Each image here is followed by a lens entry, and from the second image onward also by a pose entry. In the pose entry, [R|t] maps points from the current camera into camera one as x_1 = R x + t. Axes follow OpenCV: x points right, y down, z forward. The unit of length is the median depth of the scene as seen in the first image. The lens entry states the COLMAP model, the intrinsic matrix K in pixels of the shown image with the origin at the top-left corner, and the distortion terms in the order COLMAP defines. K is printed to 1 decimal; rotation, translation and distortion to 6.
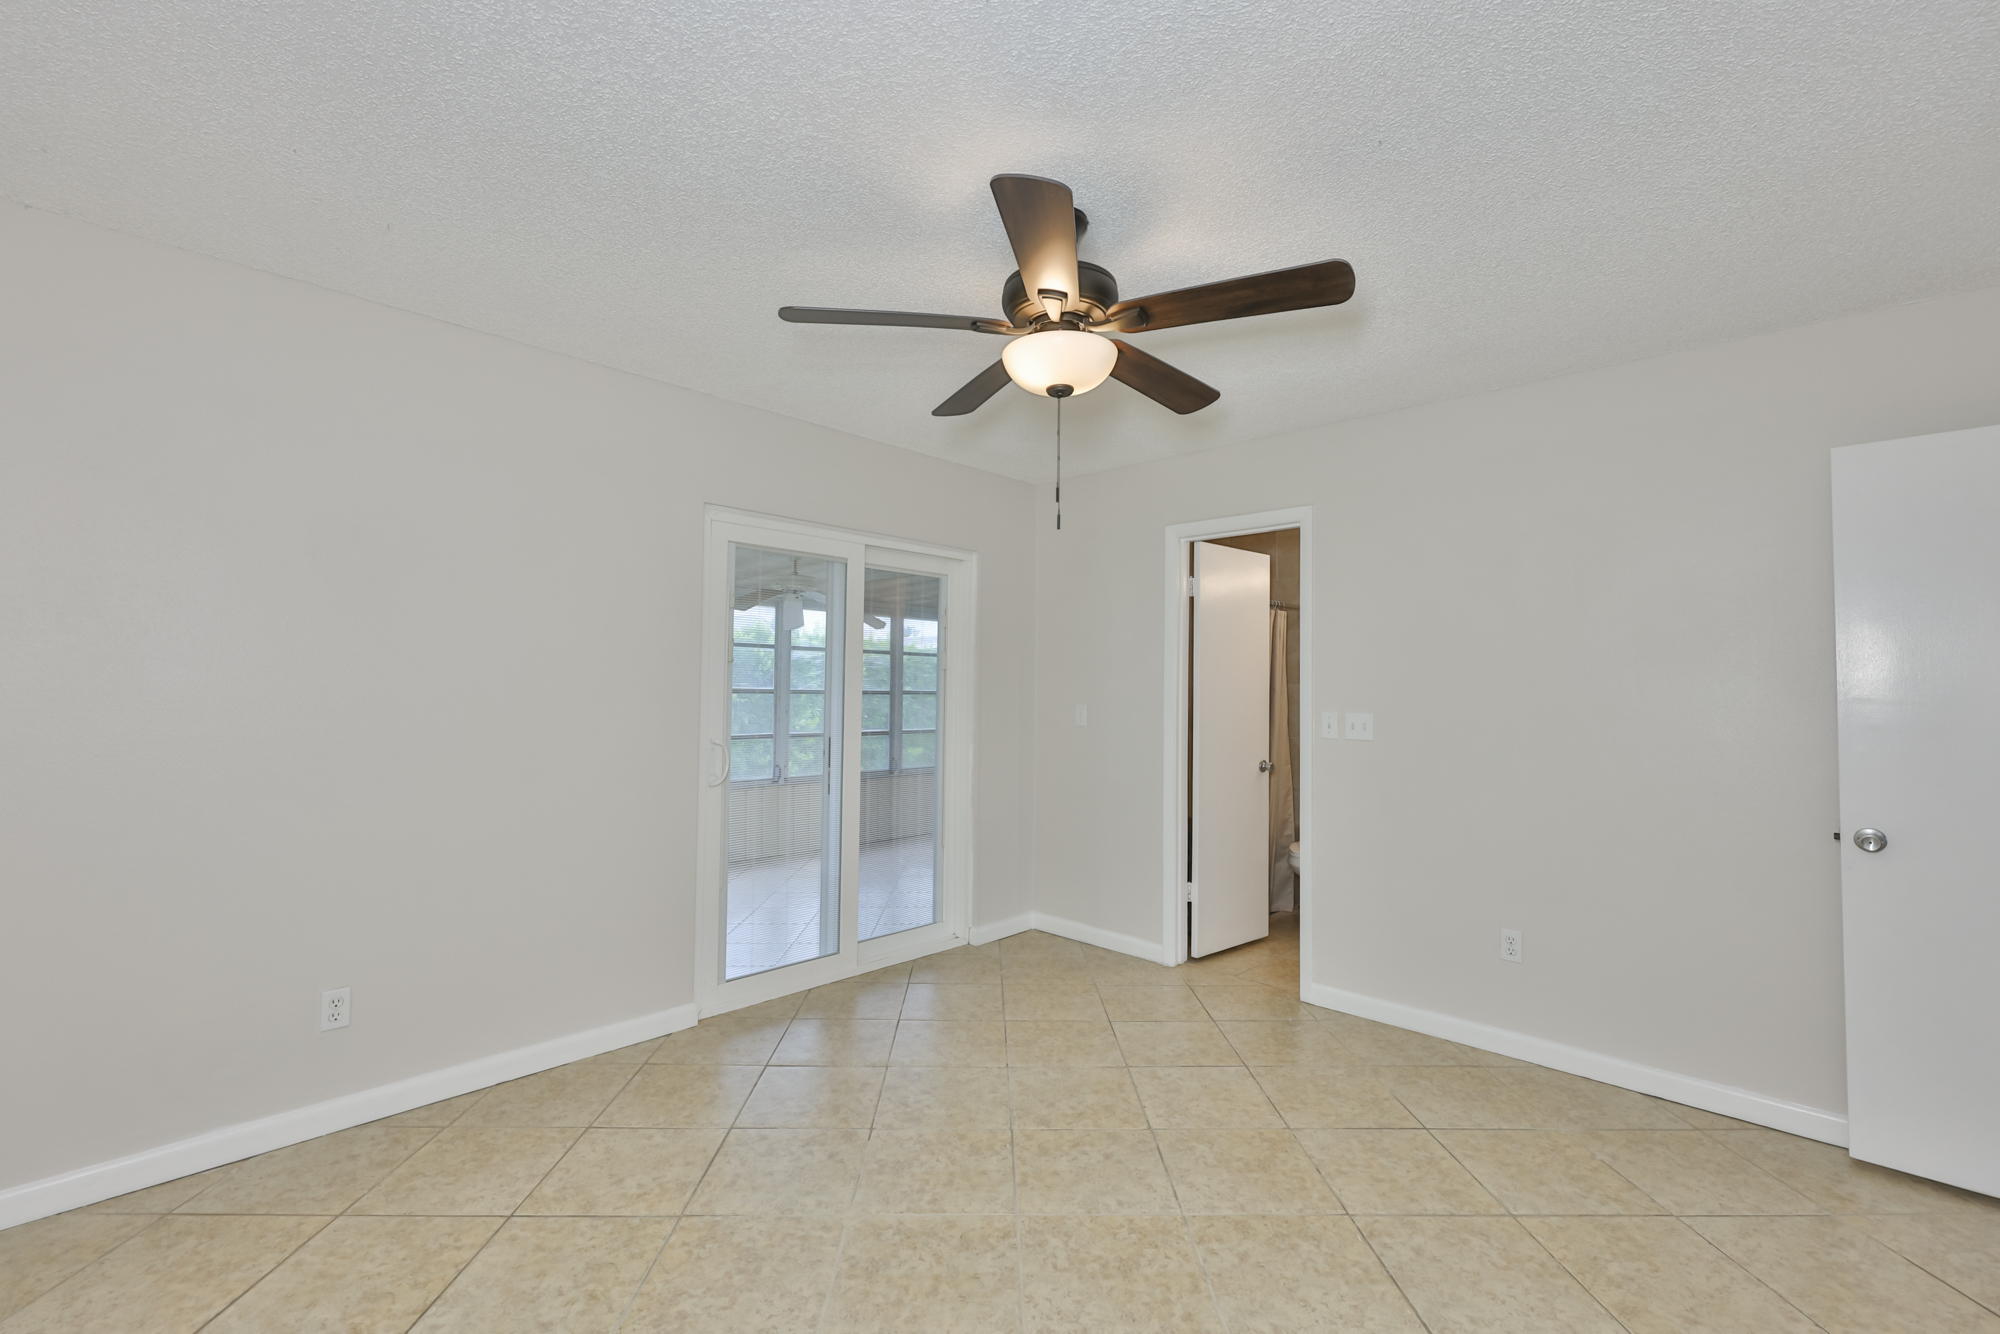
lens RADIAL K [[850.6, 0, 1003.4], [0, 850.6, 683.7], [0, 0, 1]] dist [-0.003218, -0.000181]
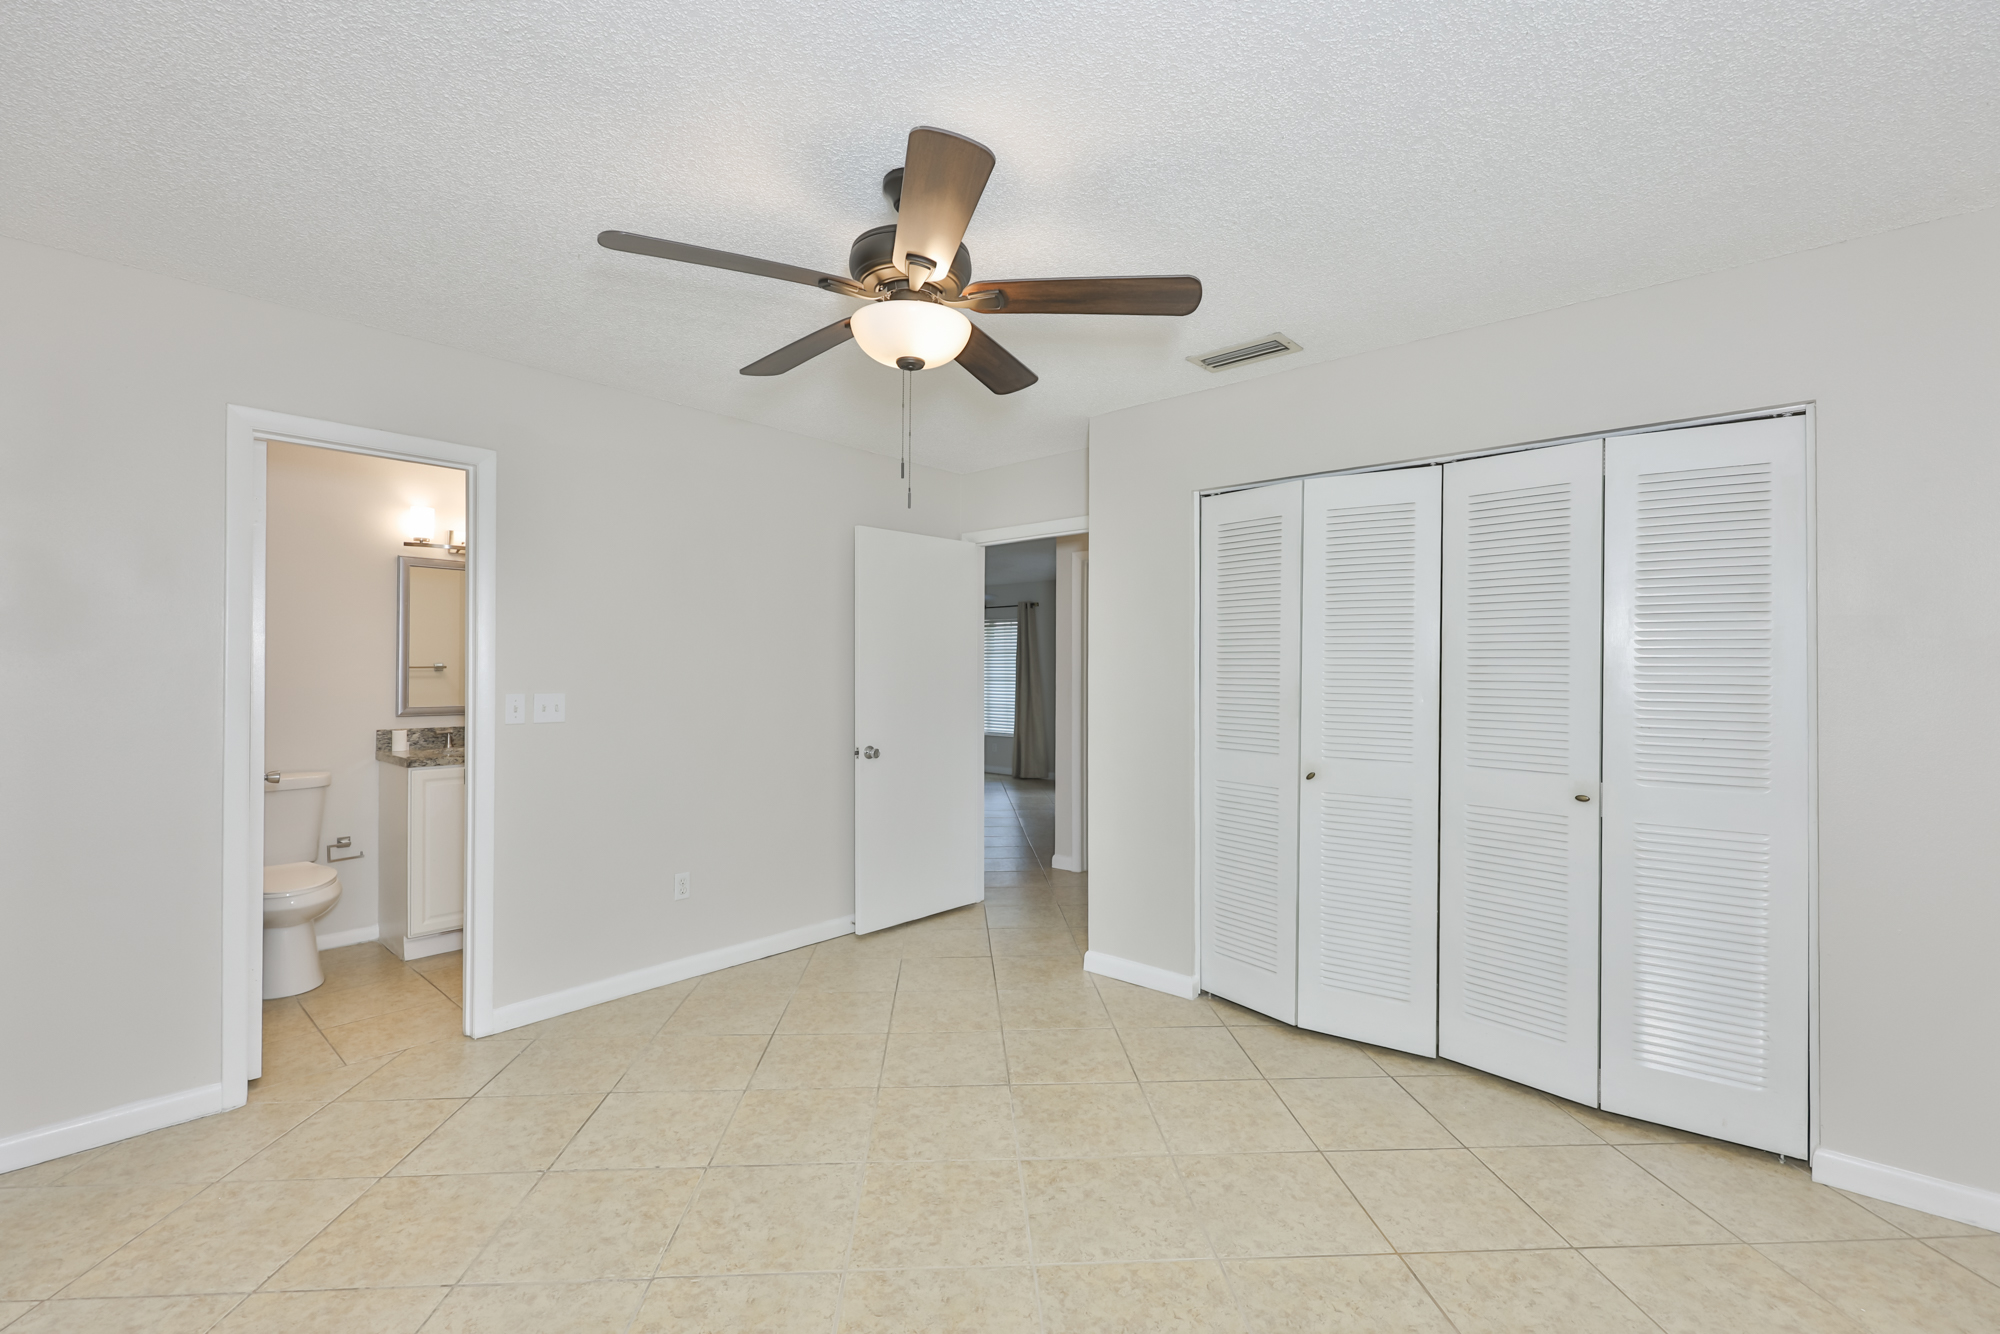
lens RADIAL K [[864.9, 0, 993.2], [0, 864.9, 674.6], [0, 0, 1]] dist [-0.001816, -0.000130]
pose [[-0.030203, -0.015753, 0.999420, -0.745182], [-0.007660, 0.999850, 0.015528, -0.007024], [-0.999514, -0.007186, -0.030319, 0.747701]]
